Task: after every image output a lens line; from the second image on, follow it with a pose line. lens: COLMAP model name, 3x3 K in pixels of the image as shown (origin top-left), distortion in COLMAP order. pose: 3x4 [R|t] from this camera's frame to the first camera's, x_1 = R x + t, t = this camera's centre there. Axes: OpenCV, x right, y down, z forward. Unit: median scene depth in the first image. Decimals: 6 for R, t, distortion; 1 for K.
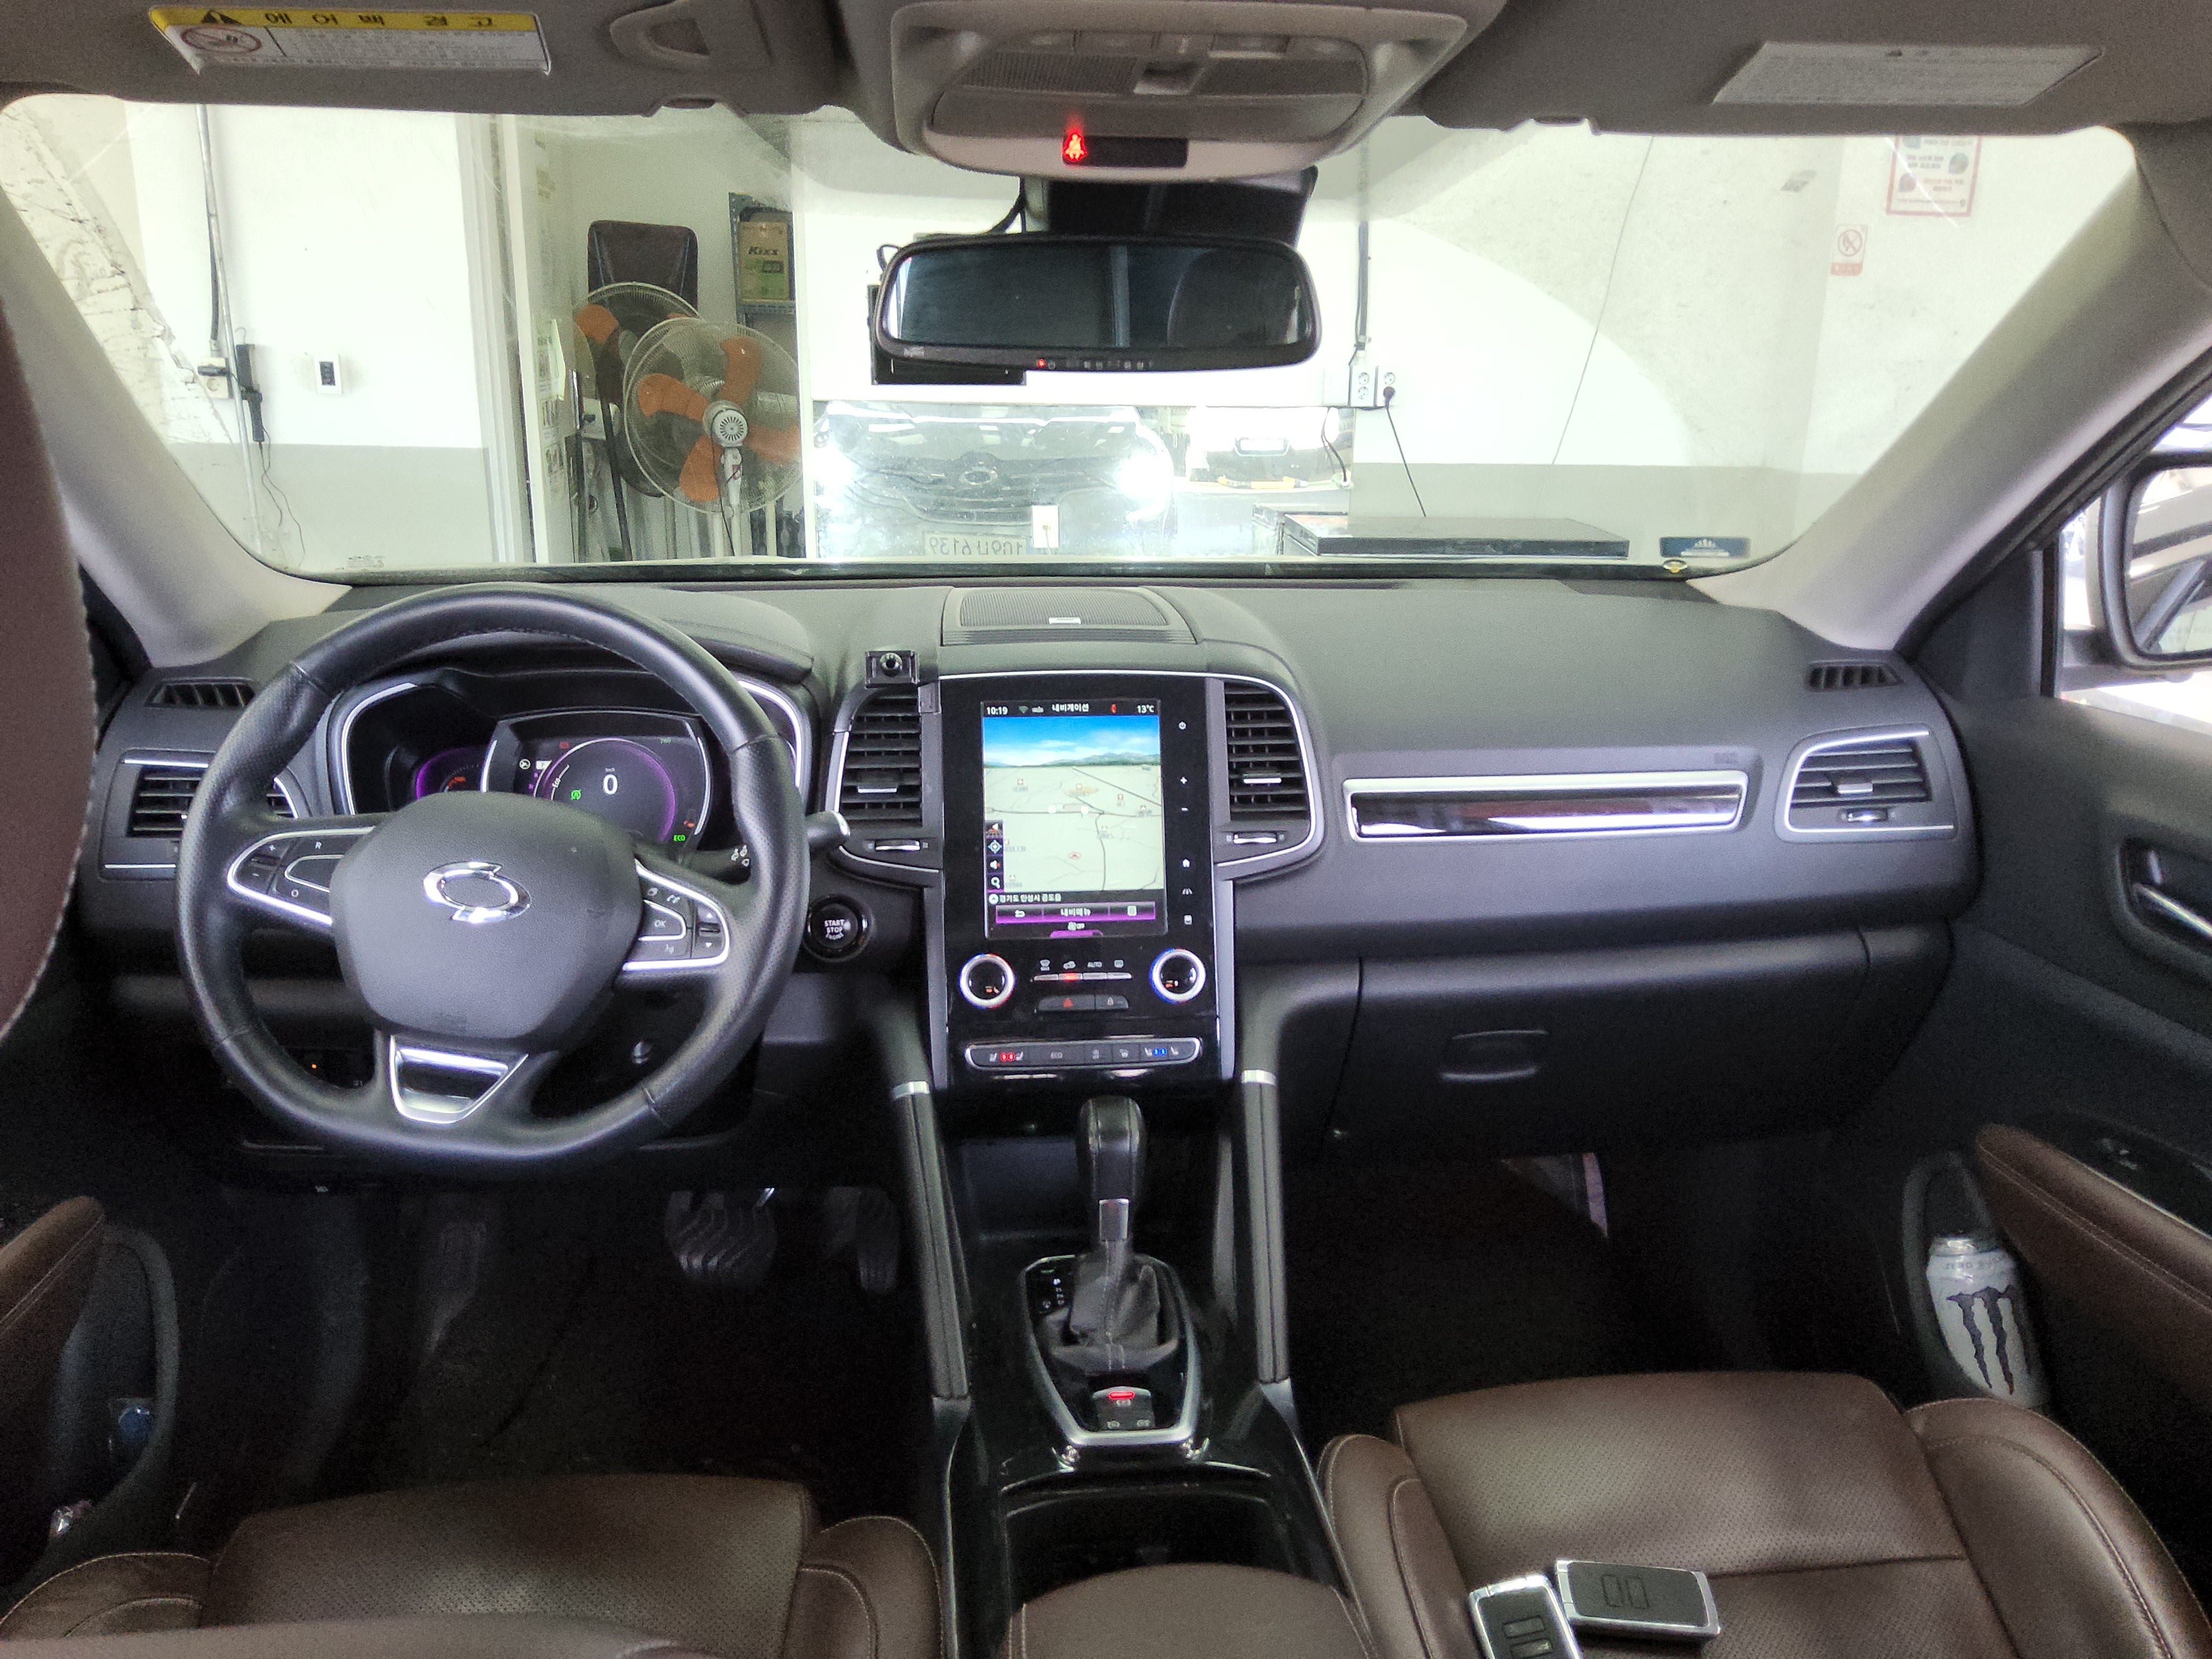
lens RADIAL K [[1636.5, 0, 1108.3], [0, 1636.5, 829.2], [0, 0, 1]] dist [0.012113, -0.000580]
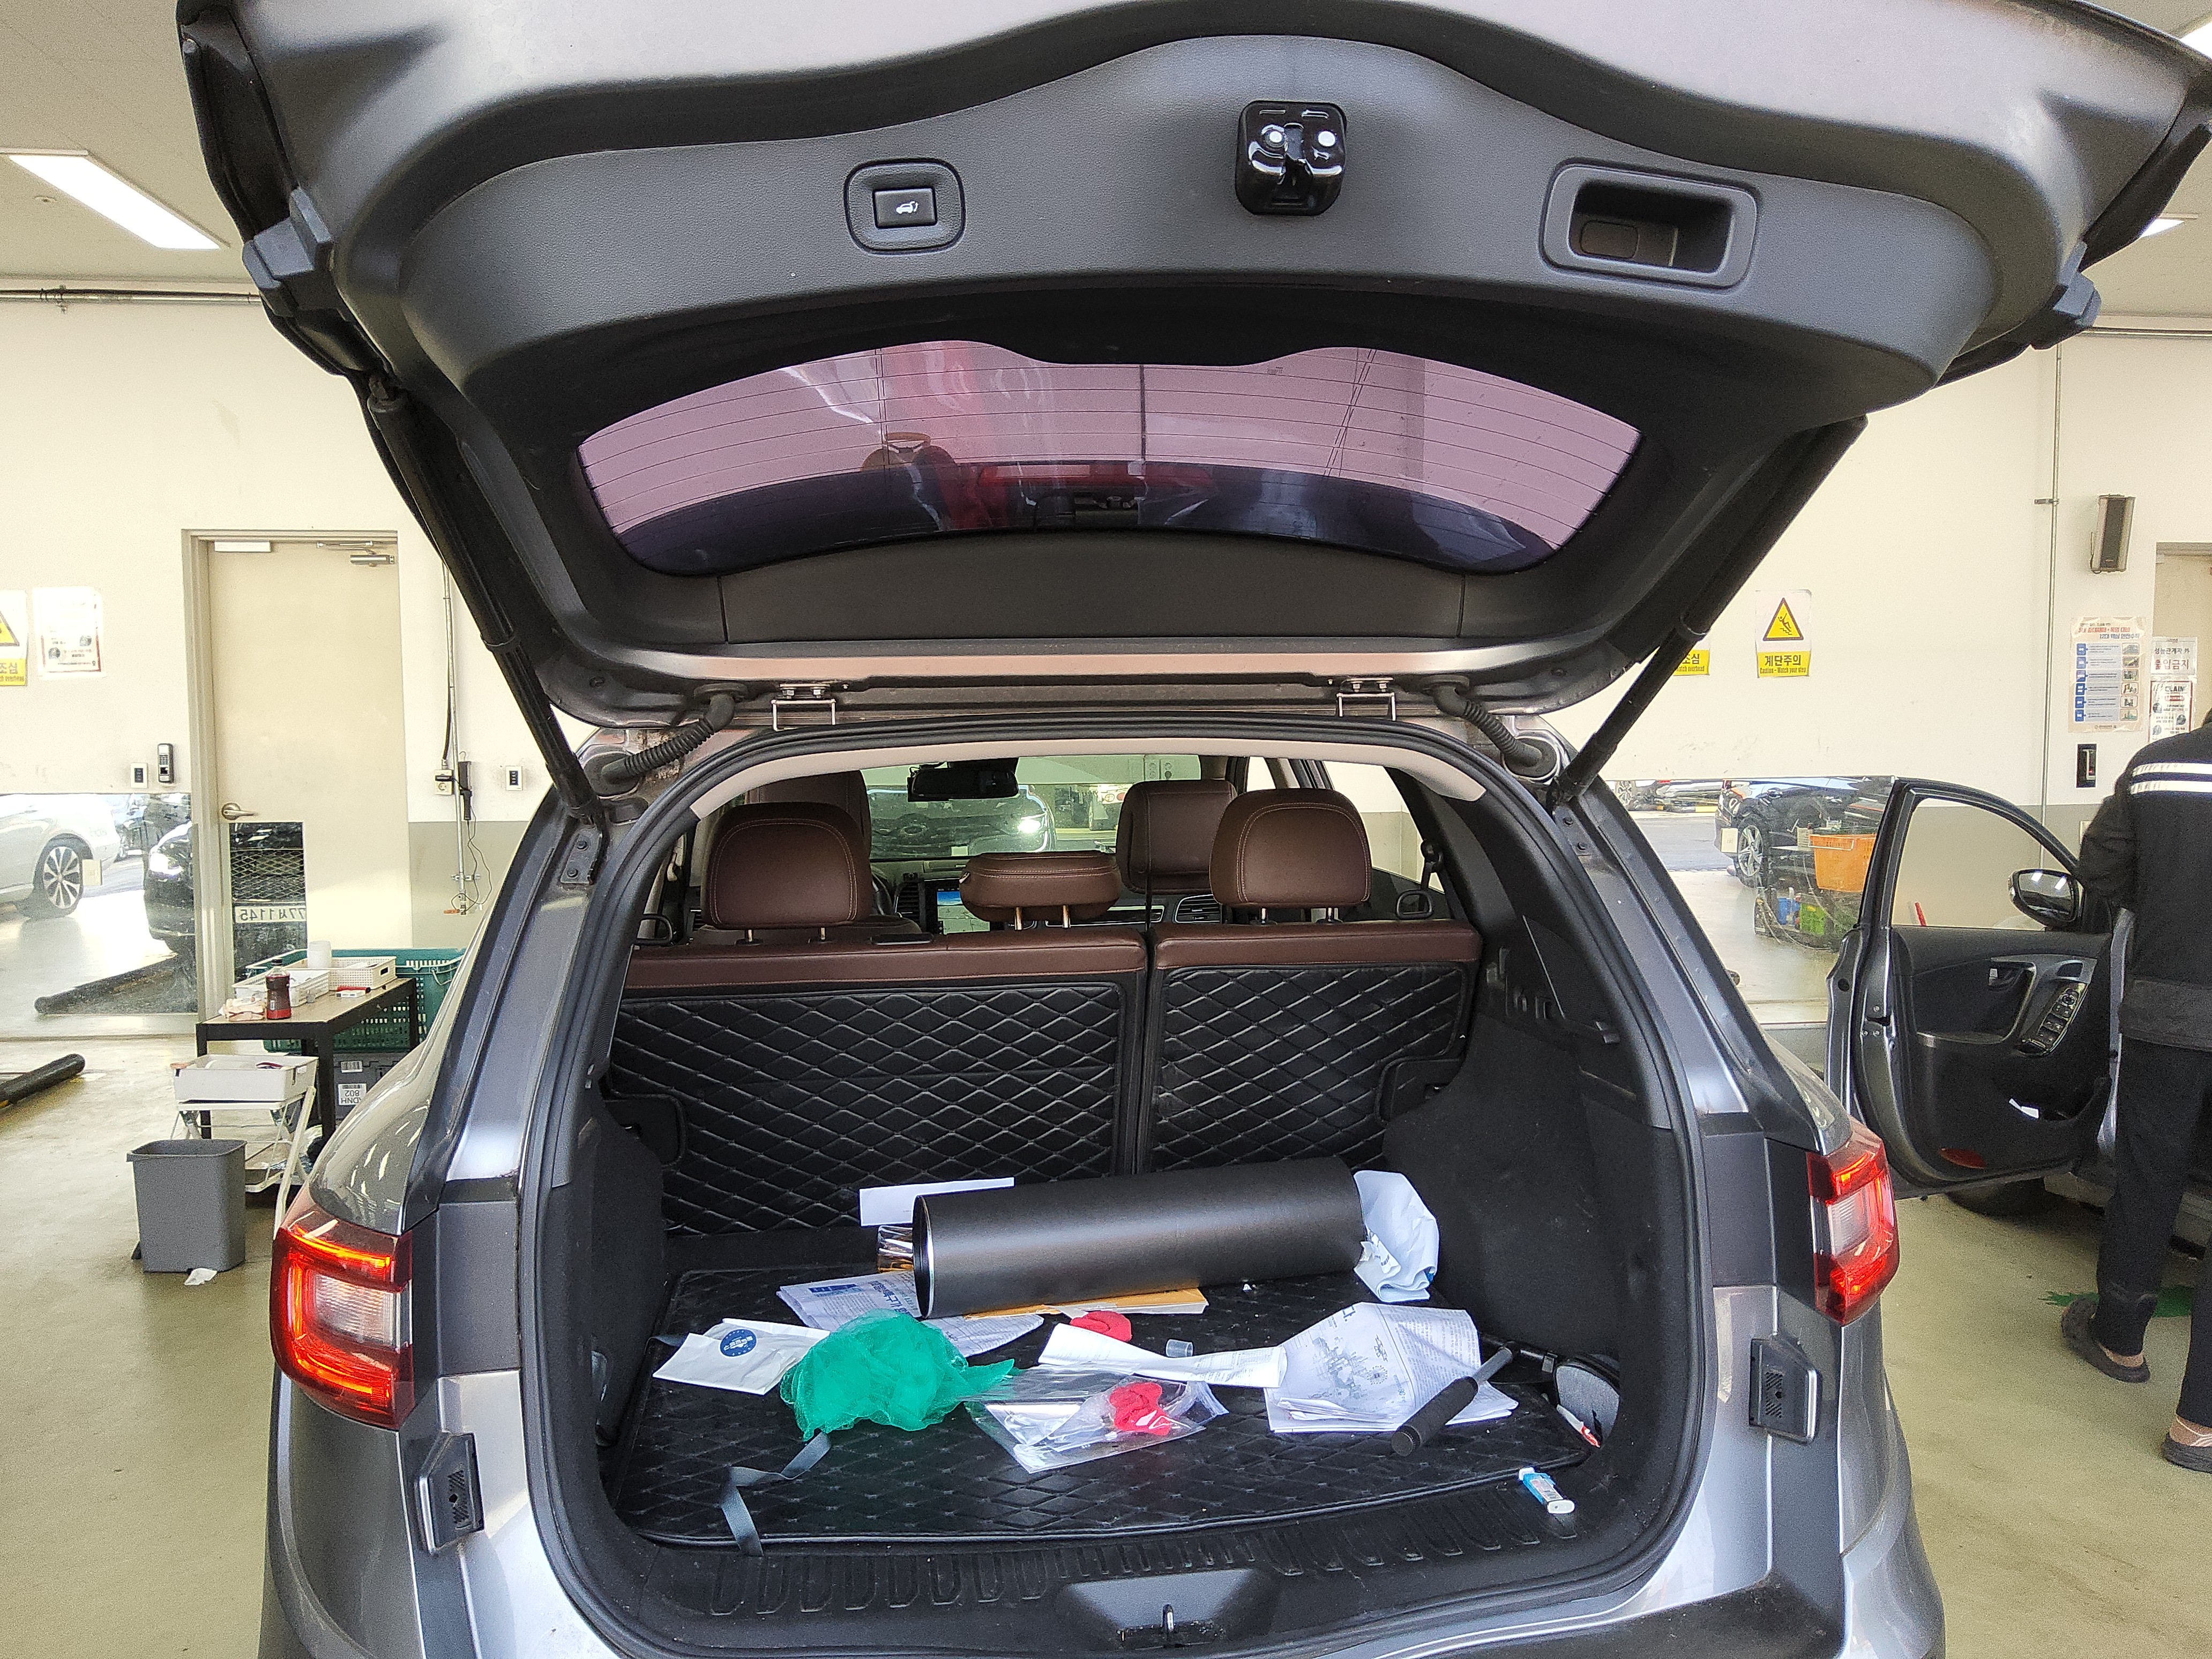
lens RADIAL K [[1636.5, 0, 1105.4], [0, 1636.5, 834.5], [0, 0, 1]] dist [0.012113, -0.000580]
pose [[0.998439, -0.026754, 0.049022, 0.027659], [0.036384, 0.977551, -0.207535, 0.135925], [-0.042369, 0.208995, 0.976998, -0.600200]]
